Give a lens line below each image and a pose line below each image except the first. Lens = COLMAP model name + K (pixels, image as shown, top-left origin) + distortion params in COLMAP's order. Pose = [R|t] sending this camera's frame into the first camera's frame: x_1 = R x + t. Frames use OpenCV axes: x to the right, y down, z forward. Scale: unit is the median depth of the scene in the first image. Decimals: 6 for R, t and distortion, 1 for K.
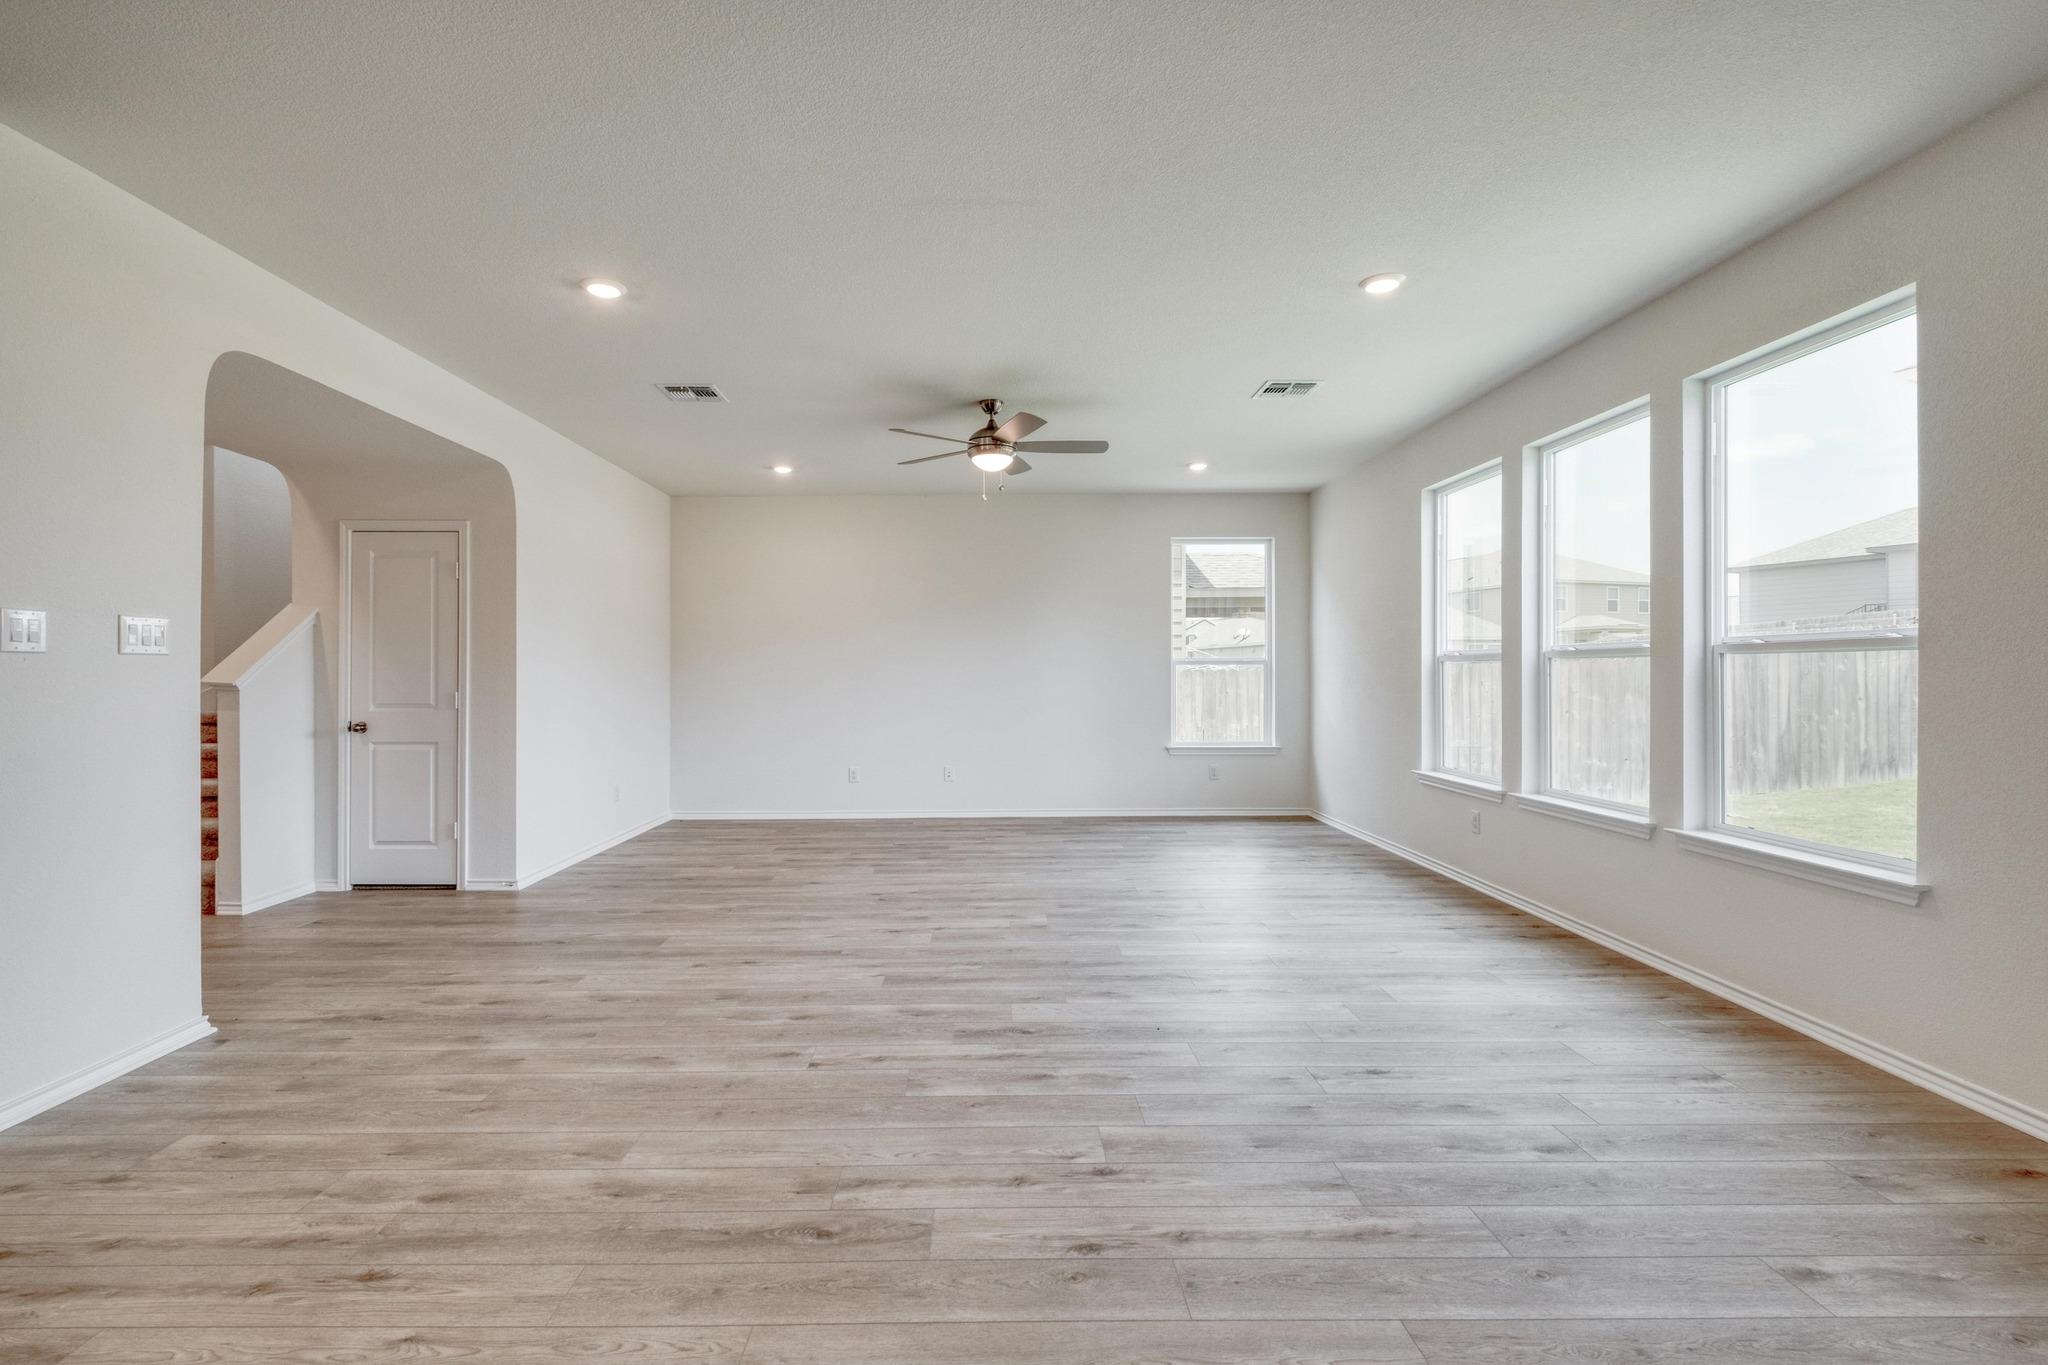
lens RADIAL K [[898.9, 0, 988.7], [0, 898.9, 672.7], [0, 0, 1]] dist [0.001321, -0.000668]
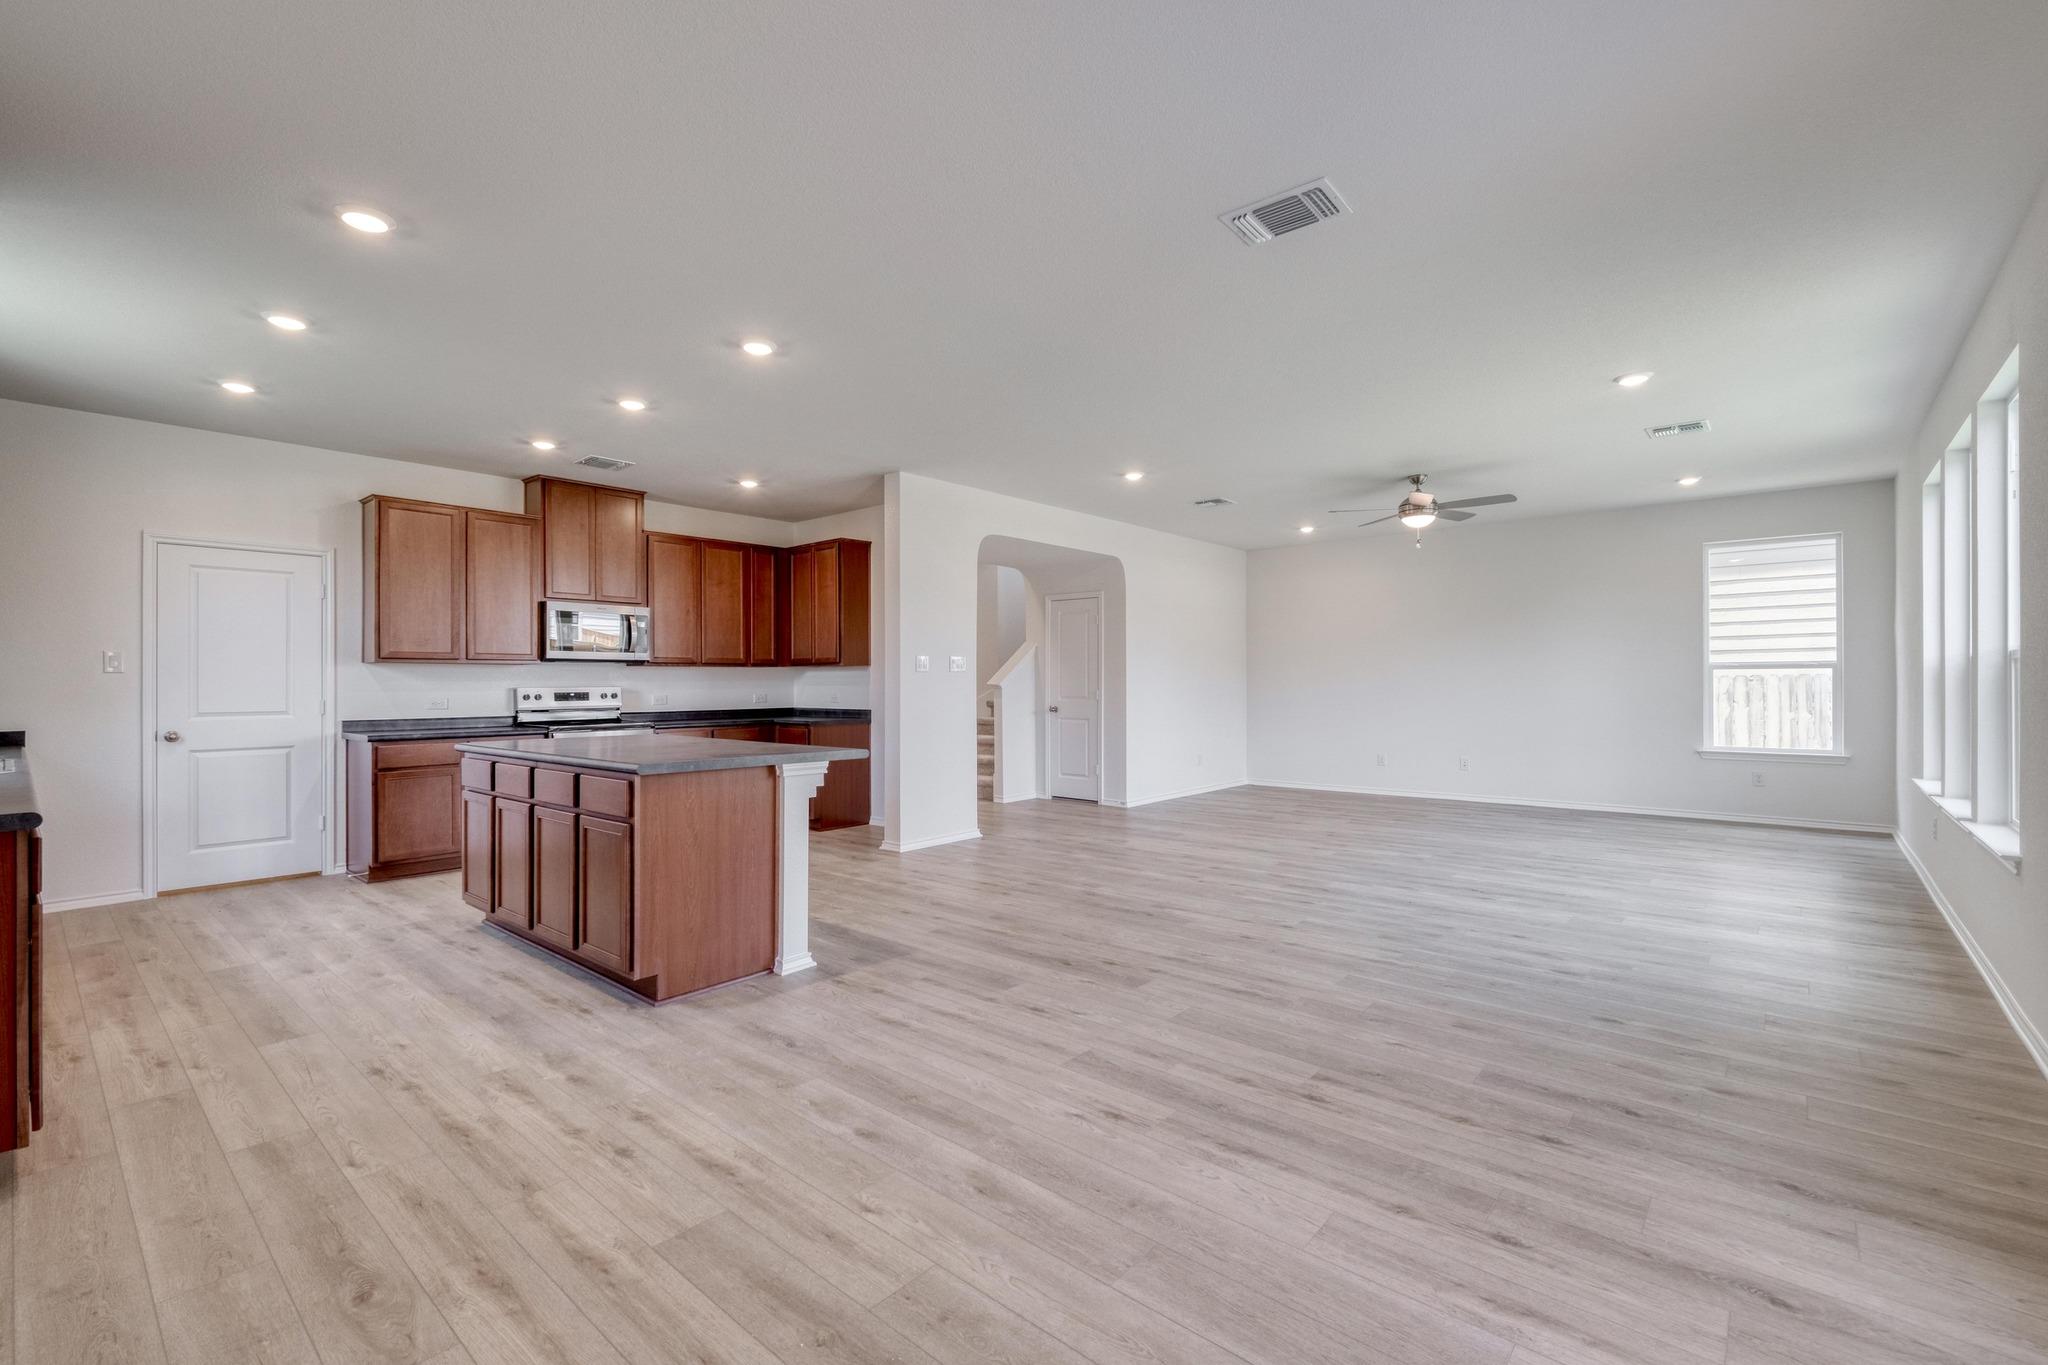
lens RADIAL K [[885.5, 0, 1026.9], [0, 885.5, 674.0], [0, 0, 1]] dist [0.003310, -0.001261]
pose [[0.754468, -0.005858, -0.656311, 0.613672], [0.002905, 0.999980, -0.005587, 0.000043], [0.656331, 0.002308, 0.754470, -0.542071]]
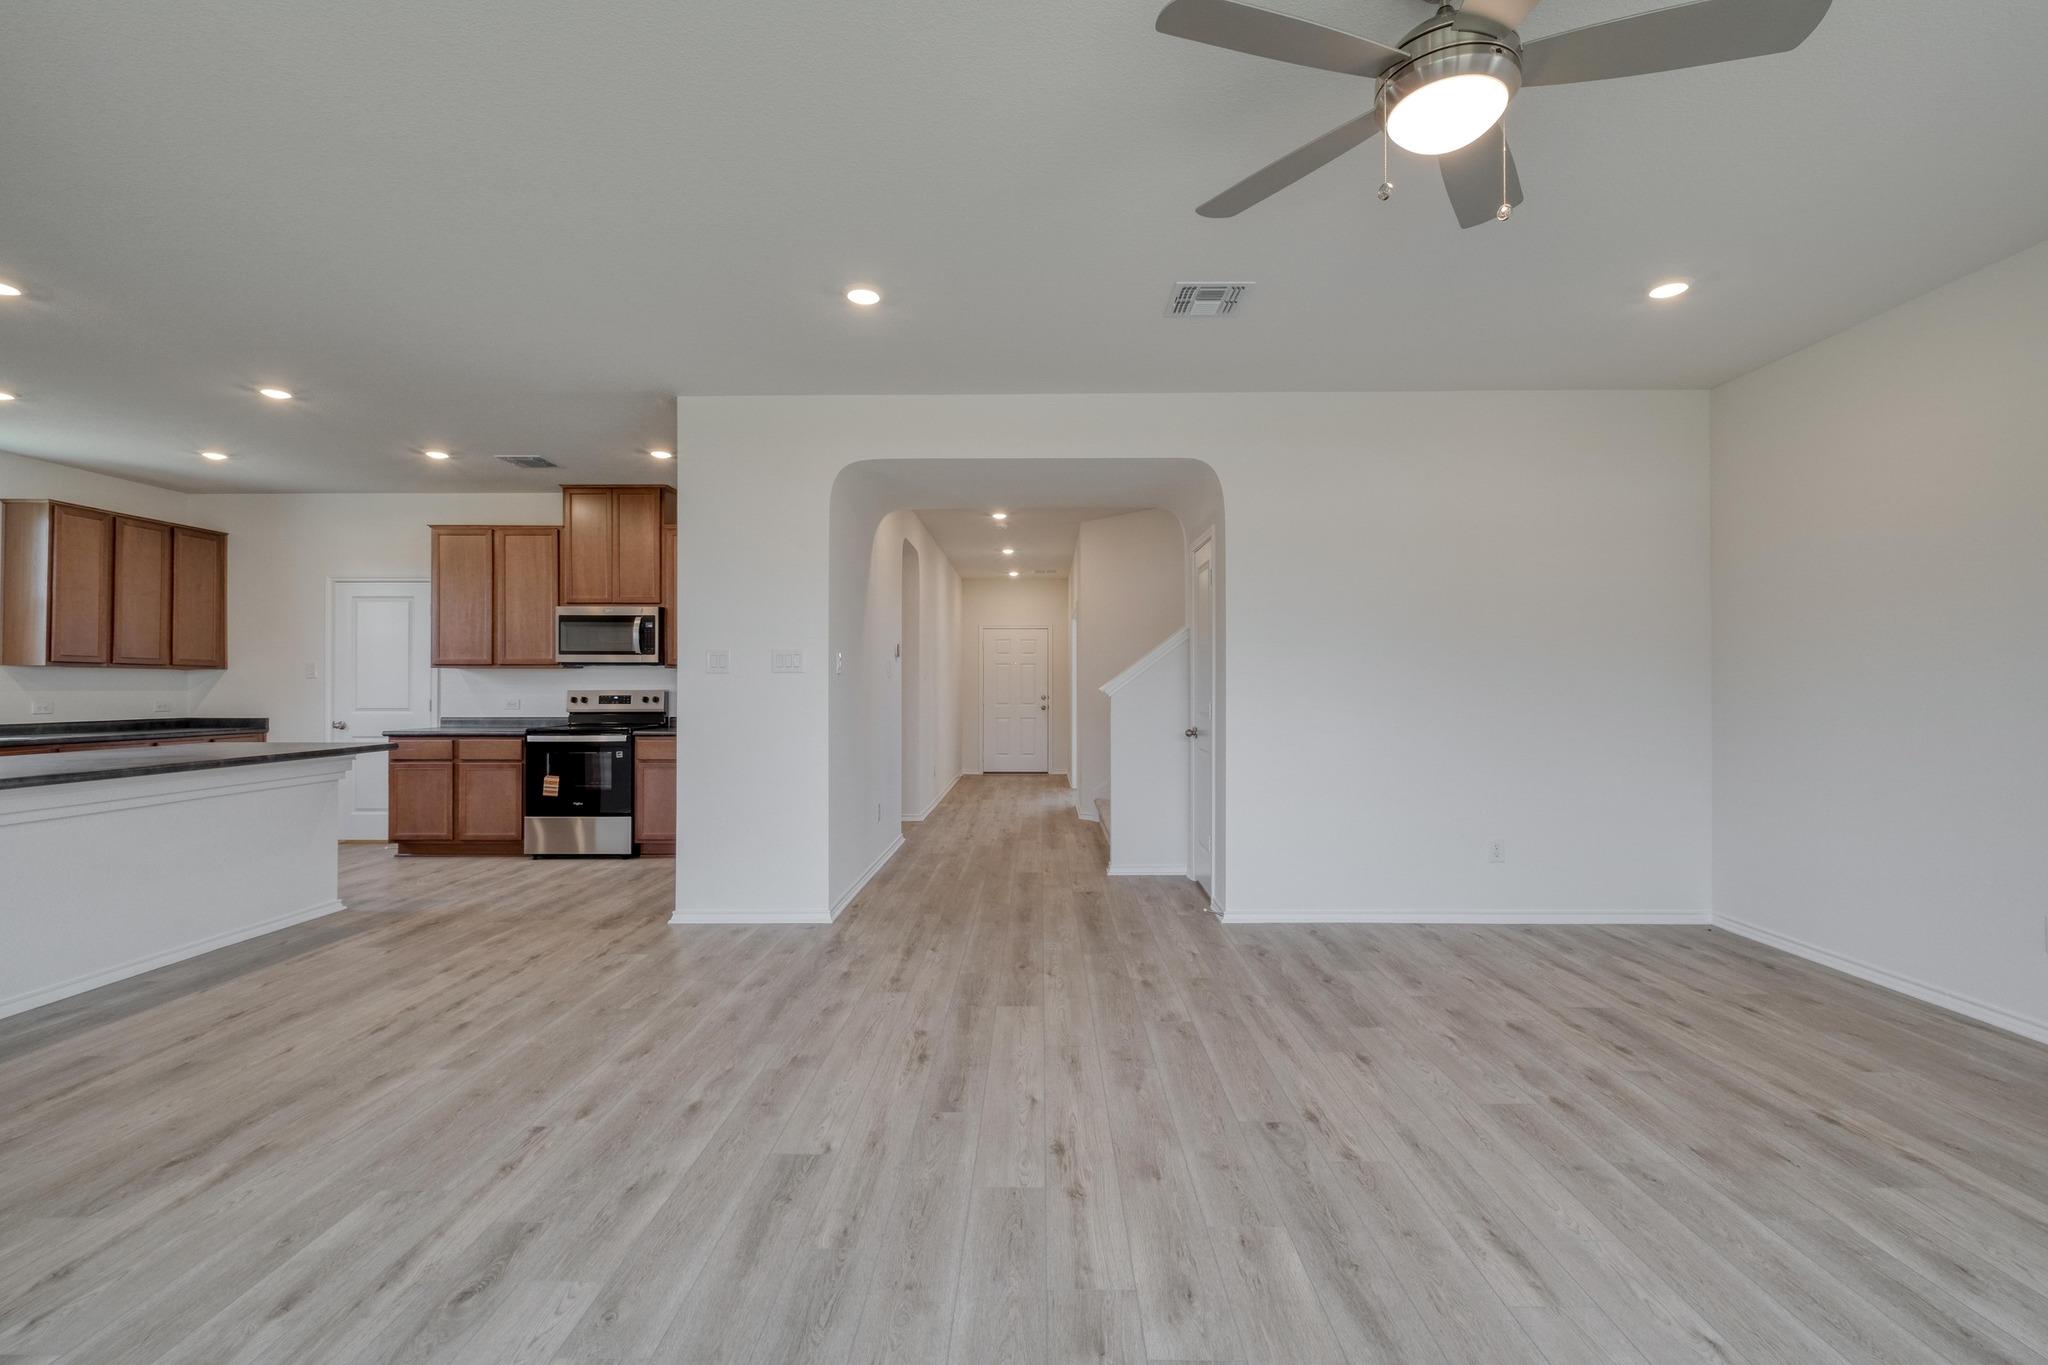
lens RADIAL K [[882.2, 0, 1031.4], [0, 882.2, 679.0], [0, 0, 1]] dist [0.003048, -0.003350]
pose [[-0.010264, -0.002347, -0.999945, 0.532676], [0.002674, 0.999994, -0.002374, -0.003235], [0.999944, -0.002698, -0.010257, 1.185508]]
